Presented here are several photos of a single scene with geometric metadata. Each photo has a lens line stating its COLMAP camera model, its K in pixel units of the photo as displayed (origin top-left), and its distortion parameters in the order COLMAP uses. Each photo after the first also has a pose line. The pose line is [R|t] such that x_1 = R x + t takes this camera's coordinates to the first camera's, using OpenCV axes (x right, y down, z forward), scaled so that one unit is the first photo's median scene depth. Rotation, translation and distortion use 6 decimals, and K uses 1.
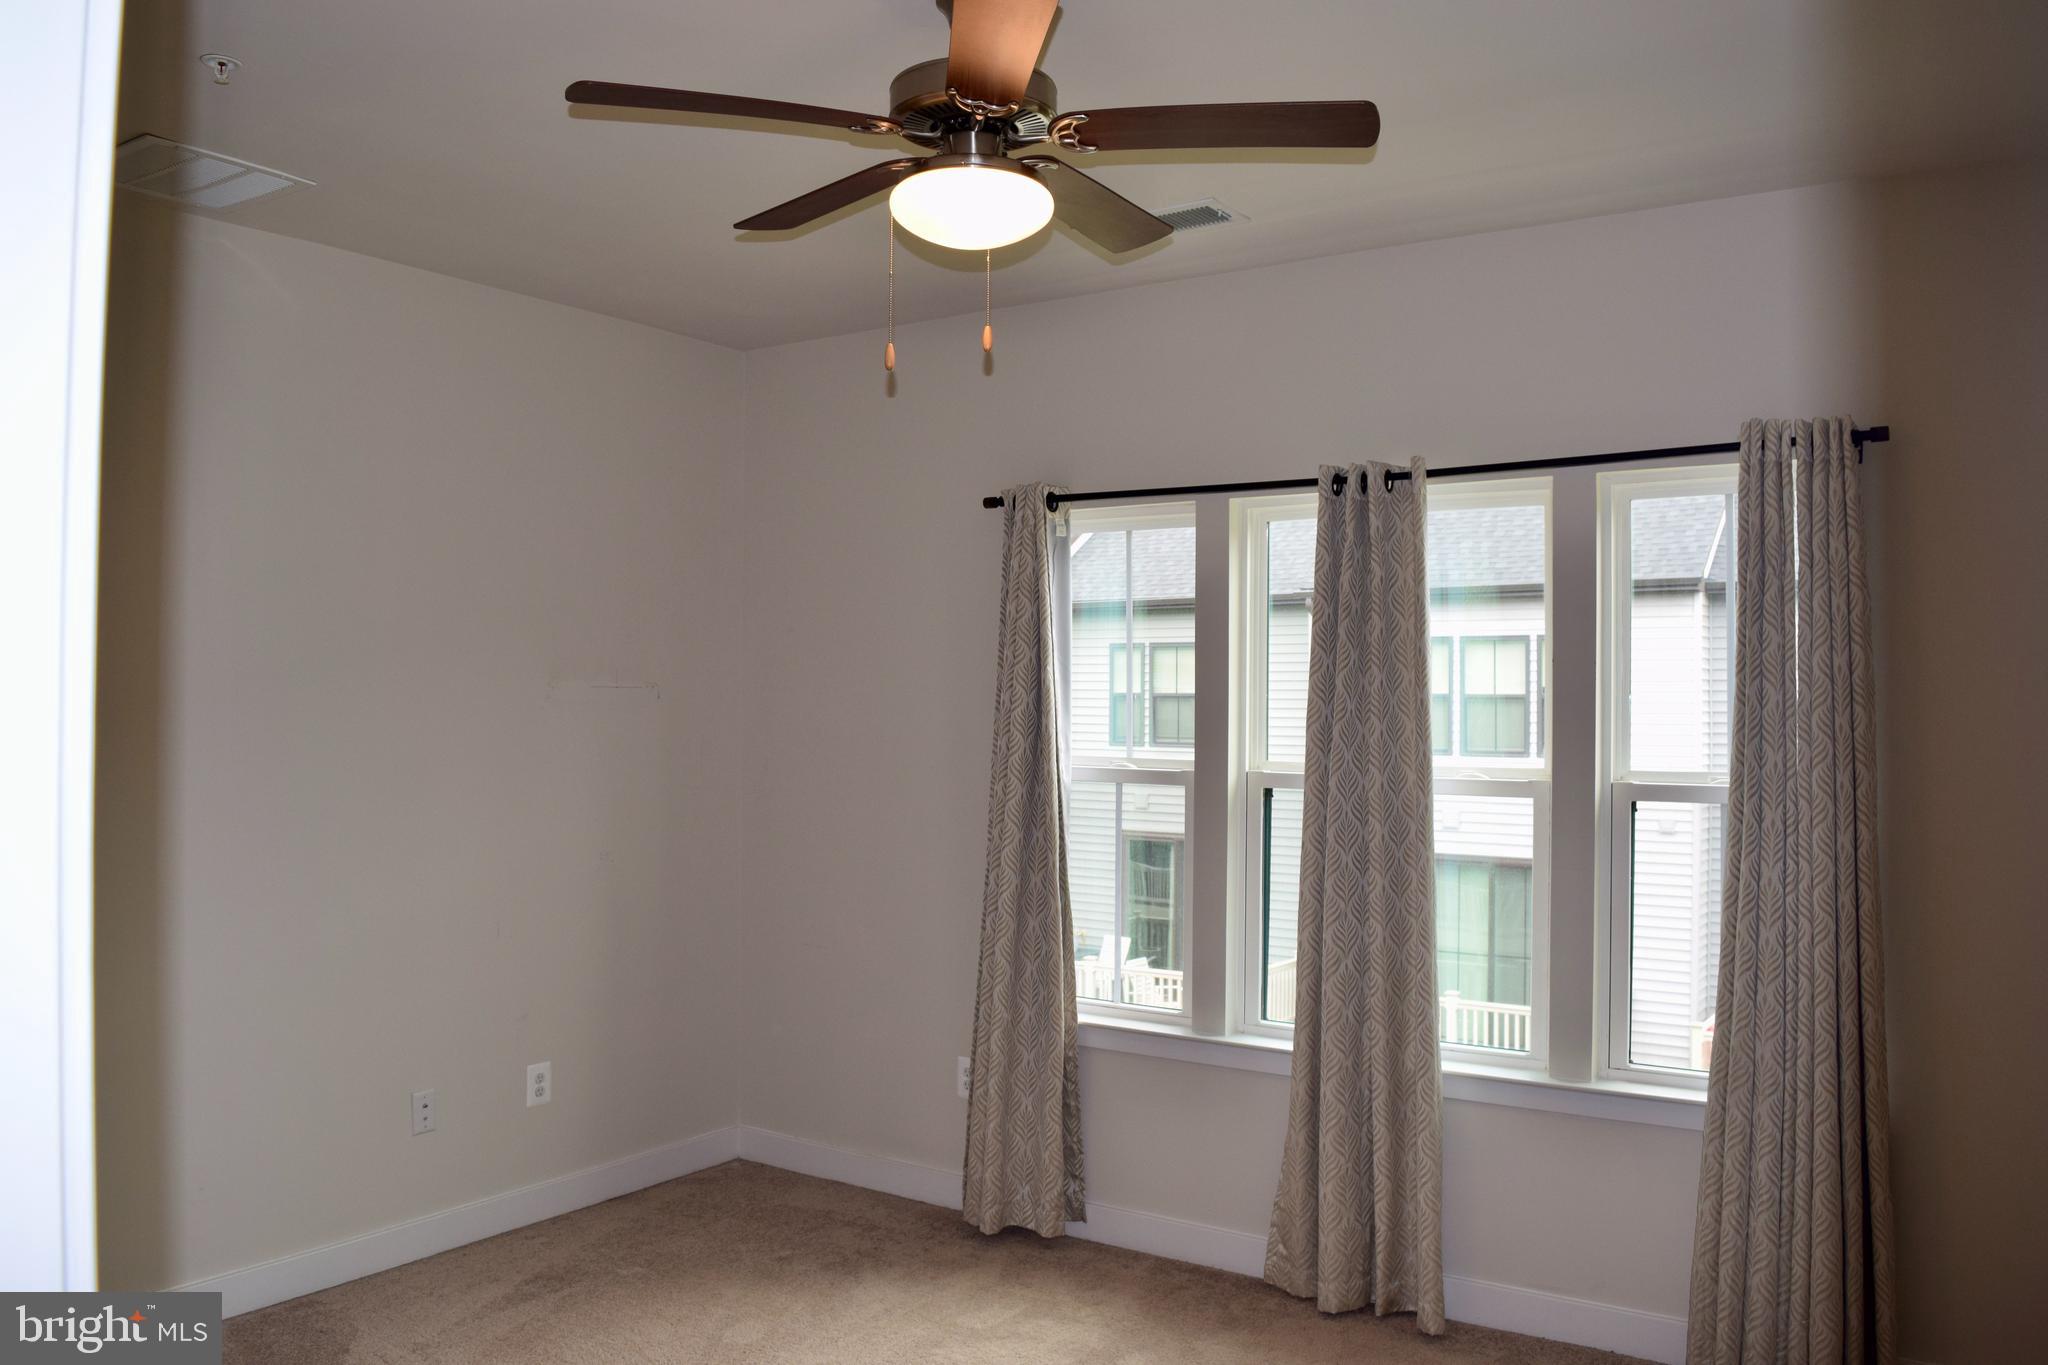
lens RADIAL K [[1603.7, 0, 1020.8], [0, 1603.7, 671.1], [0, 0, 1]] dist [-0.096057, 0.021184]
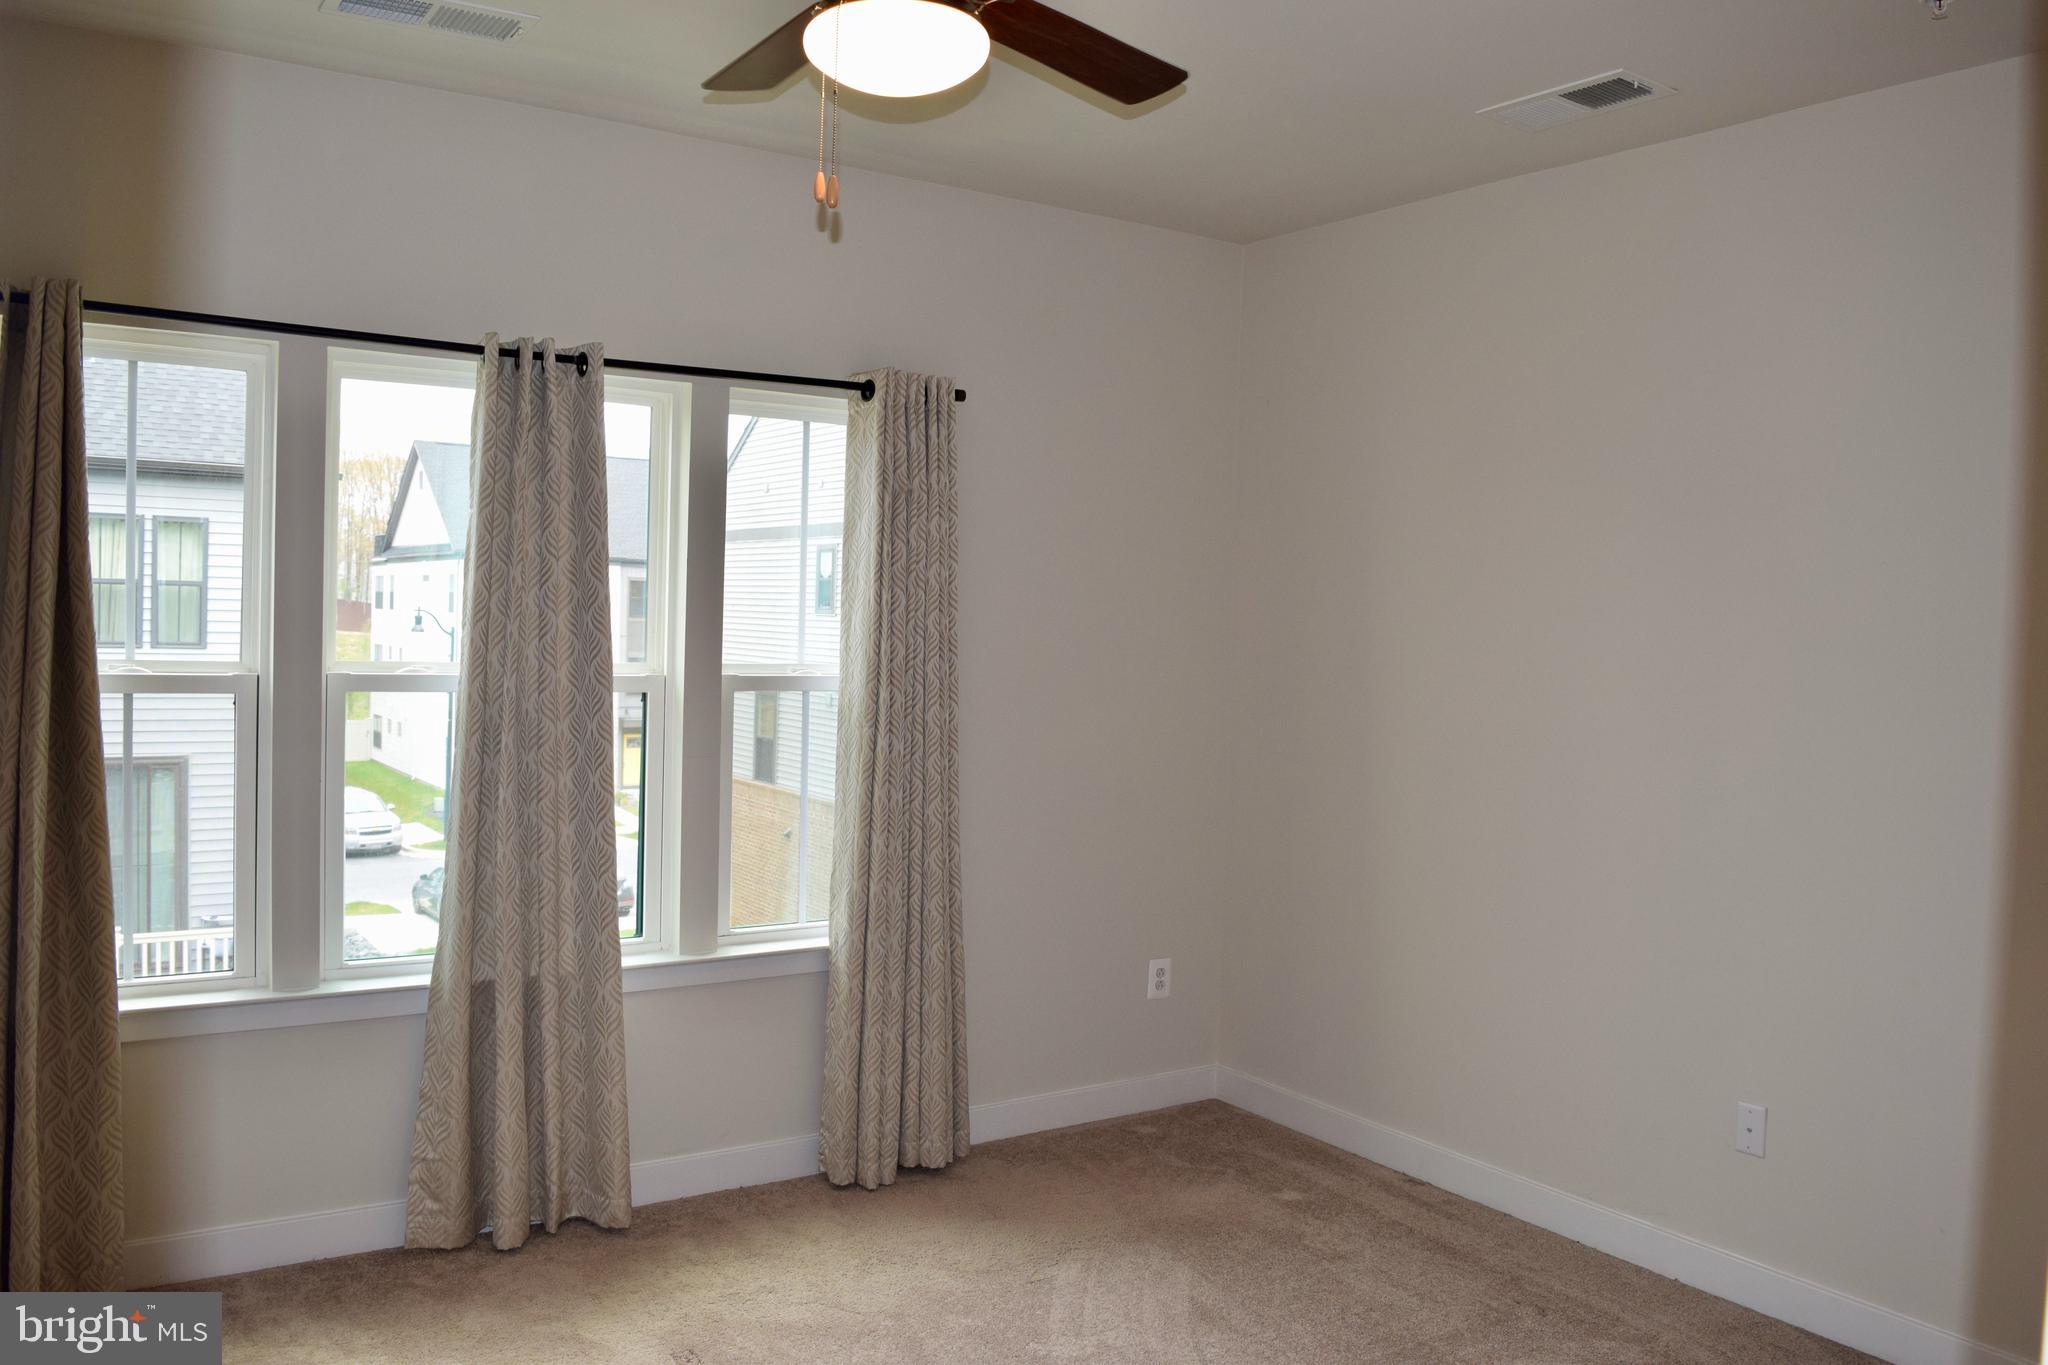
lens RADIAL K [[1636.3, 0, 1026.2], [0, 1636.3, 681.6], [0, 0, 1]] dist [-0.117327, 0.000617]
pose [[0.359834, -0.039824, 0.932166, -0.520701], [-0.042014, 0.997384, 0.058828, 0.001126], [-0.932070, -0.060332, 0.357220, 0.363303]]
